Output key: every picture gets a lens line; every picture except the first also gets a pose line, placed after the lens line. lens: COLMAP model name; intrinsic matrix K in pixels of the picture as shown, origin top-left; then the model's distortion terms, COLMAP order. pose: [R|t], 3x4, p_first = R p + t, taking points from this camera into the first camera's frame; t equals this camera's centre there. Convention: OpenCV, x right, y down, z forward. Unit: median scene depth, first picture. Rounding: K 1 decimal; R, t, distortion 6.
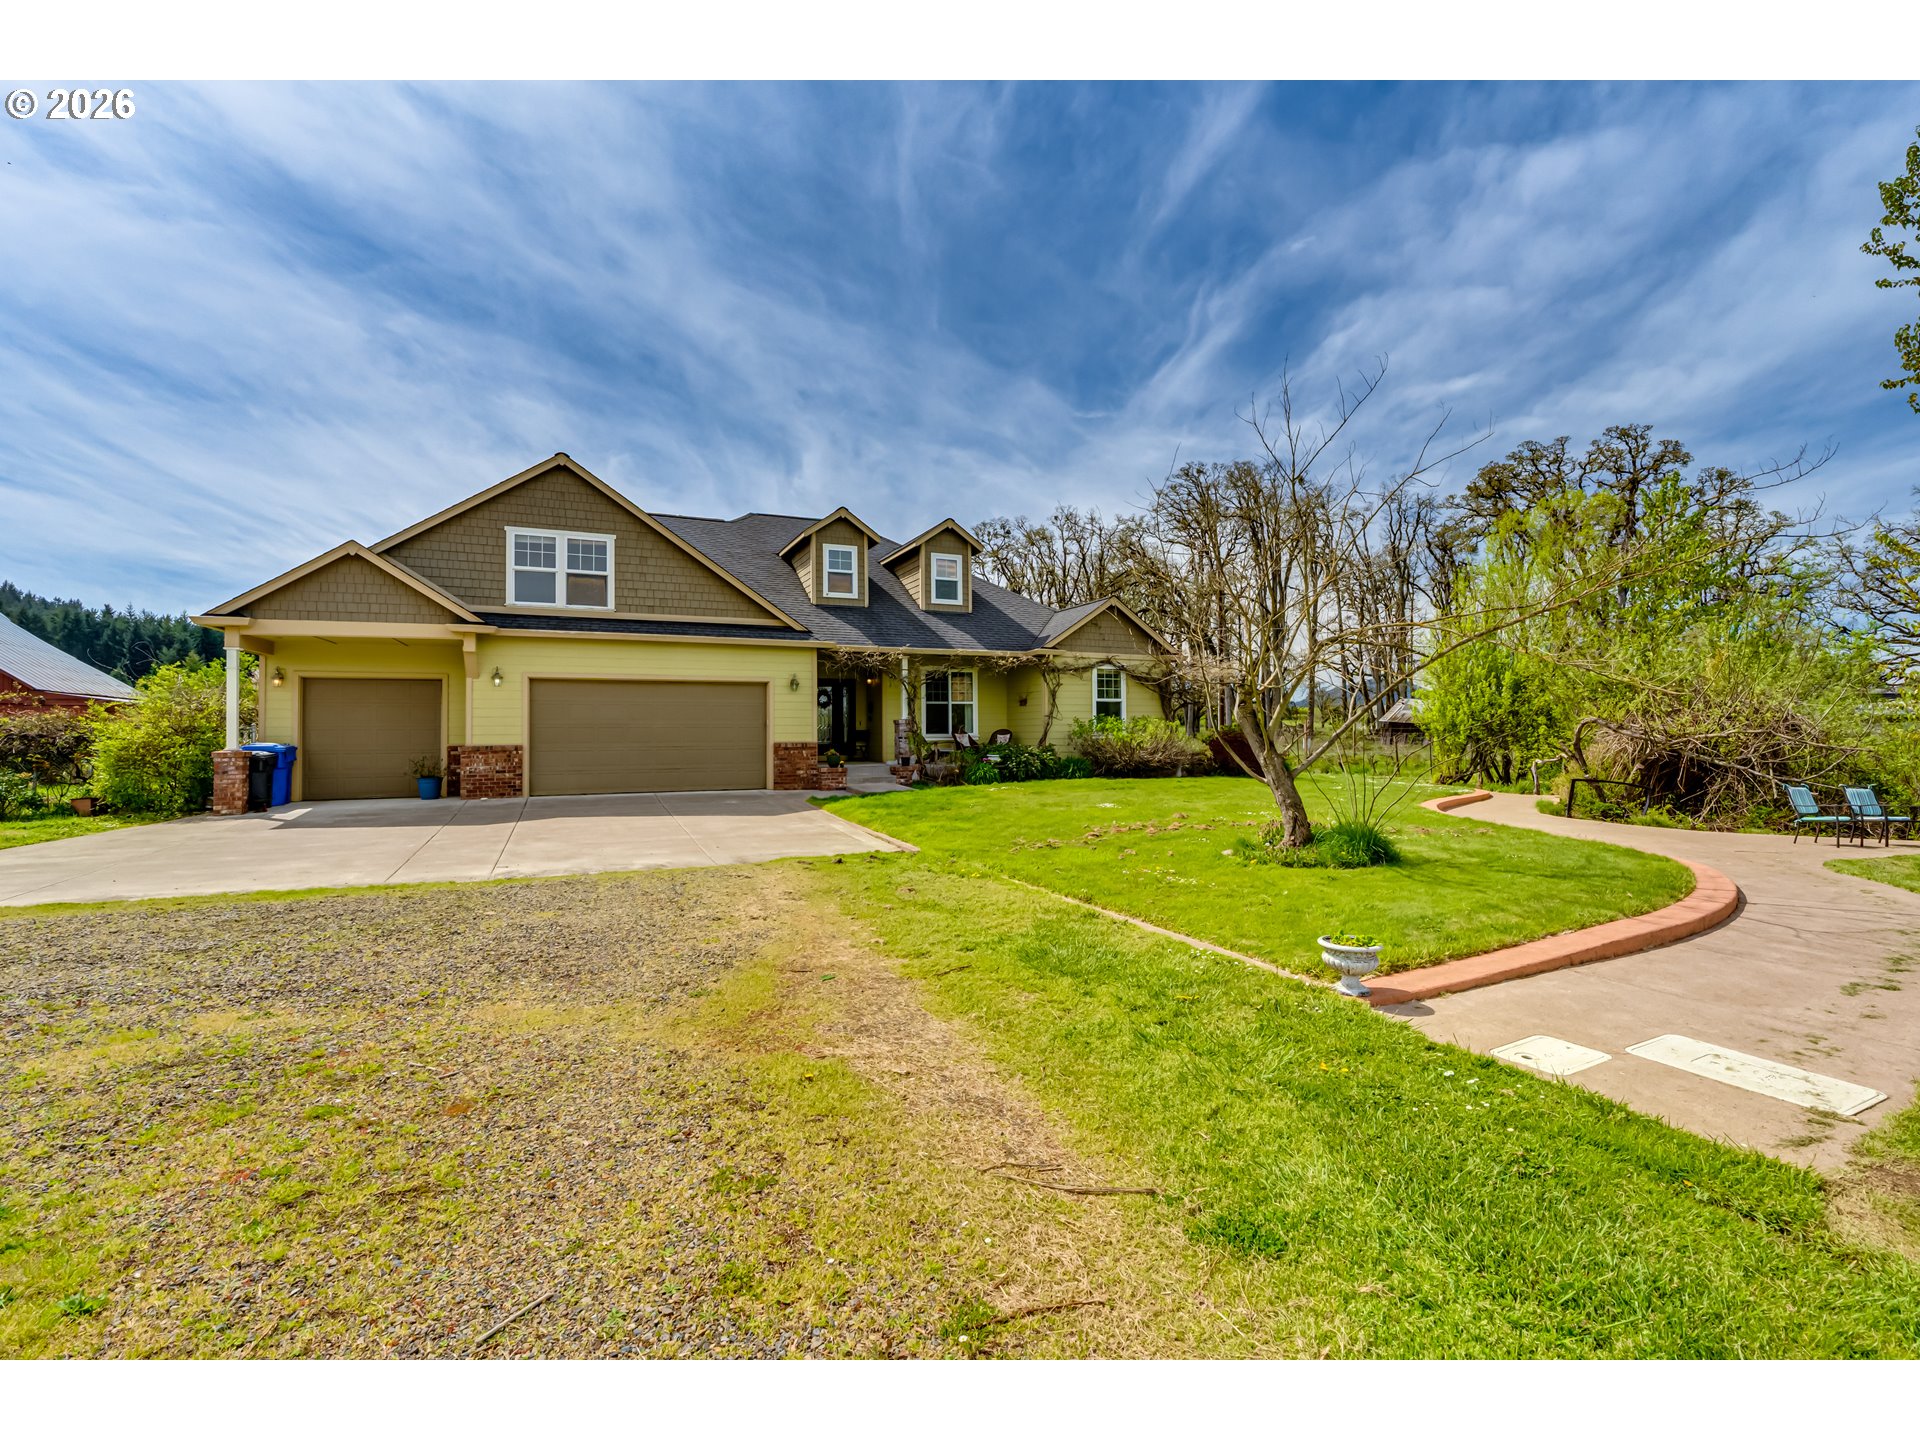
lens RADIAL K [[873.2, 0, 957.3], [0, 873.2, 713.5], [0, 0, 1]] dist [-0.010218, 0.003352]
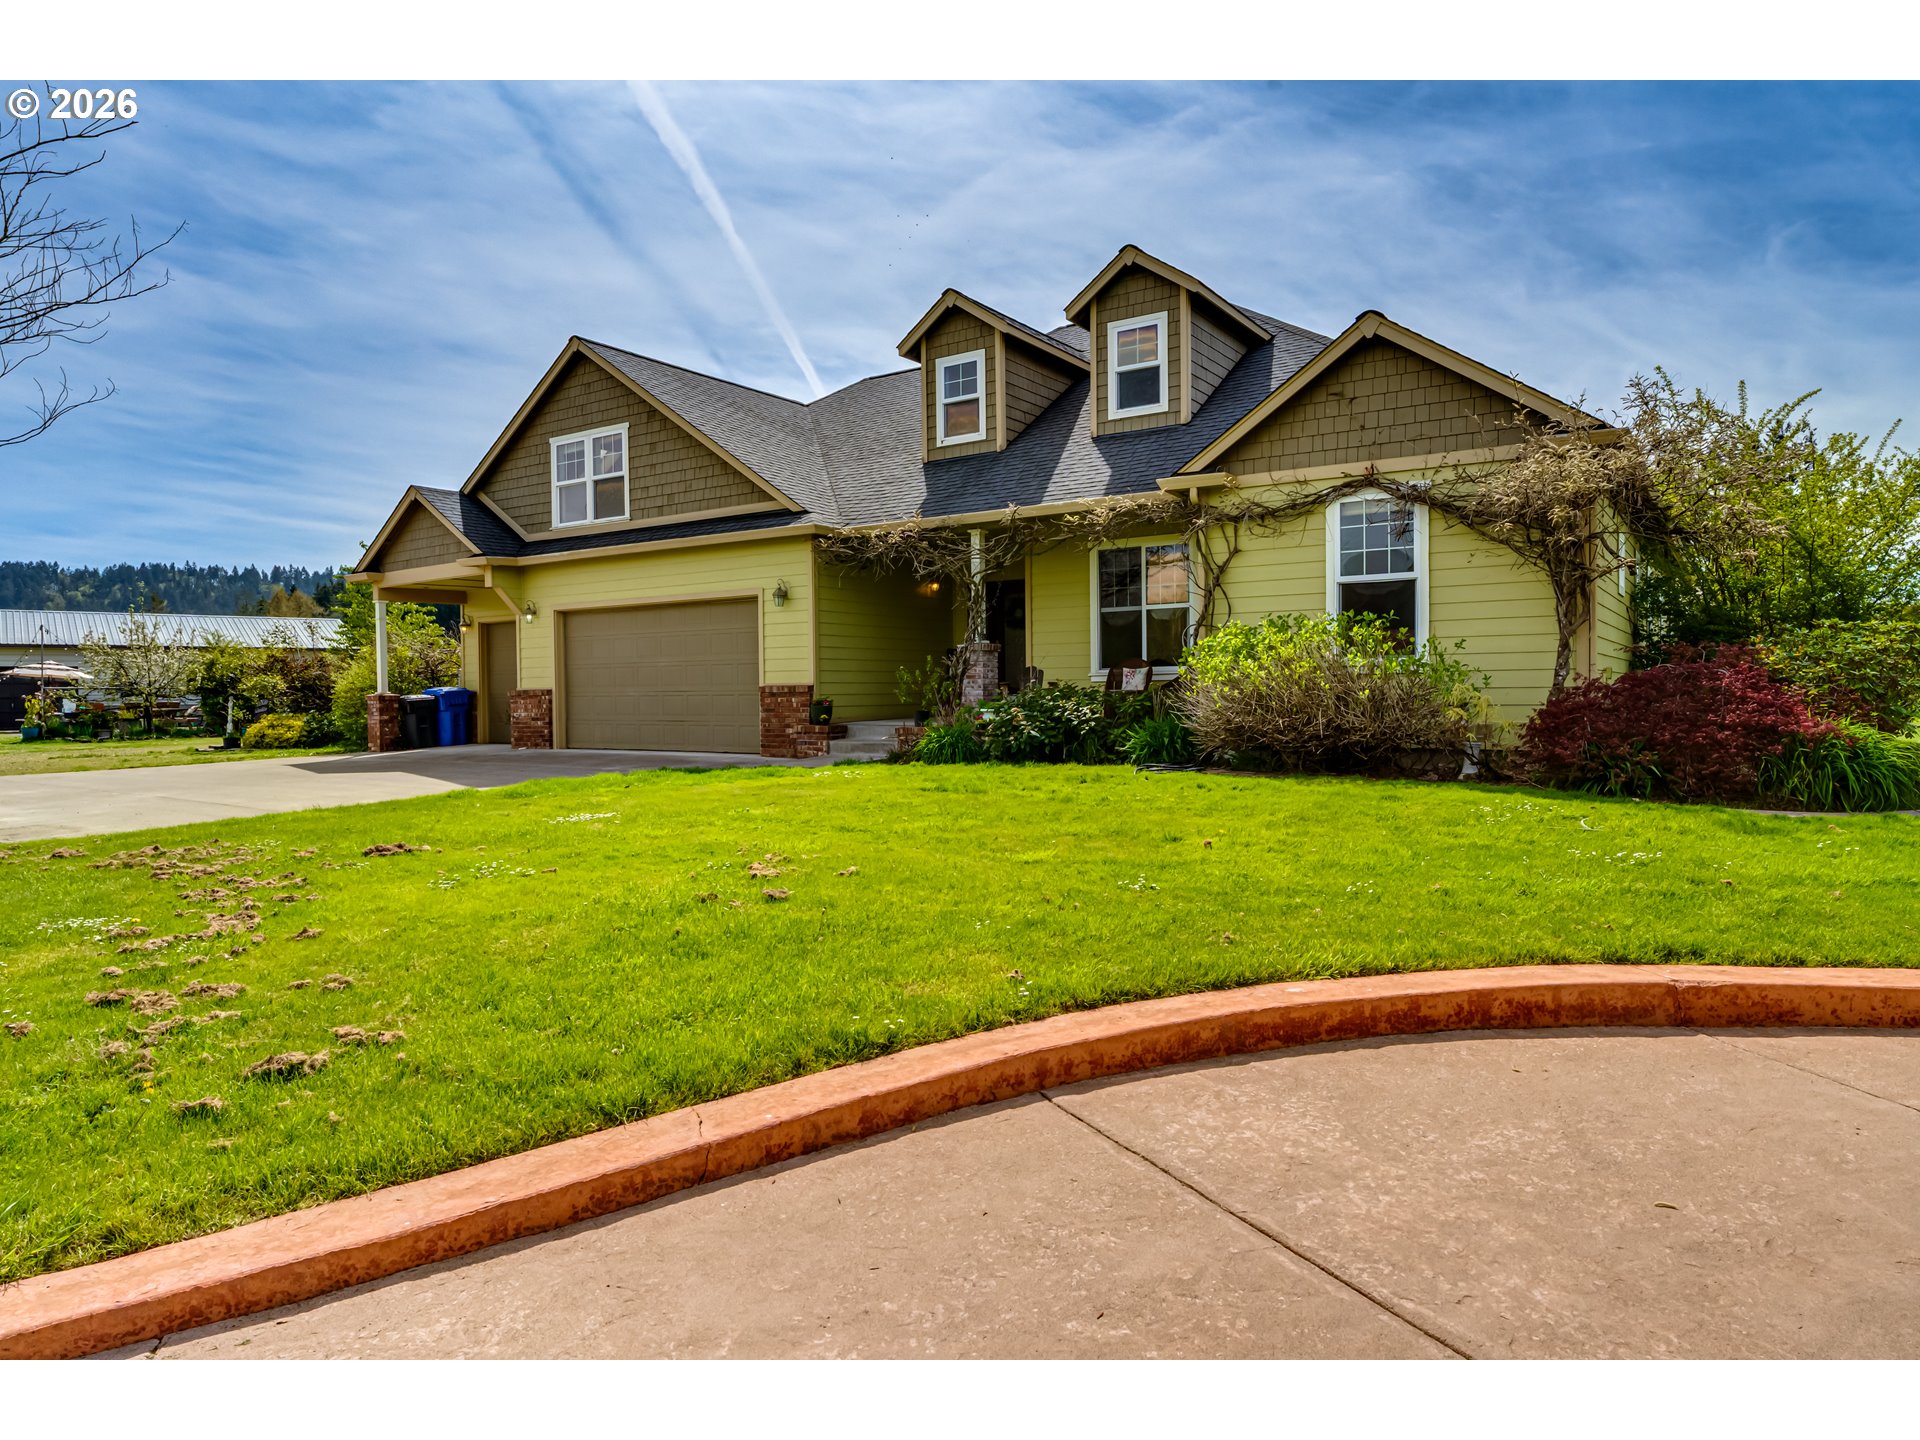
lens RADIAL K [[1160.6, 0, 971.0], [0, 1160.6, 756.6], [0, 0, 1]] dist [-0.004849, -0.000407]
pose [[0.529383, 0.049322, -0.846948, 0.636698], [0.031225, 0.996499, 0.077548, 0.023595], [0.847808, -0.067499, 0.525989, 0.654053]]
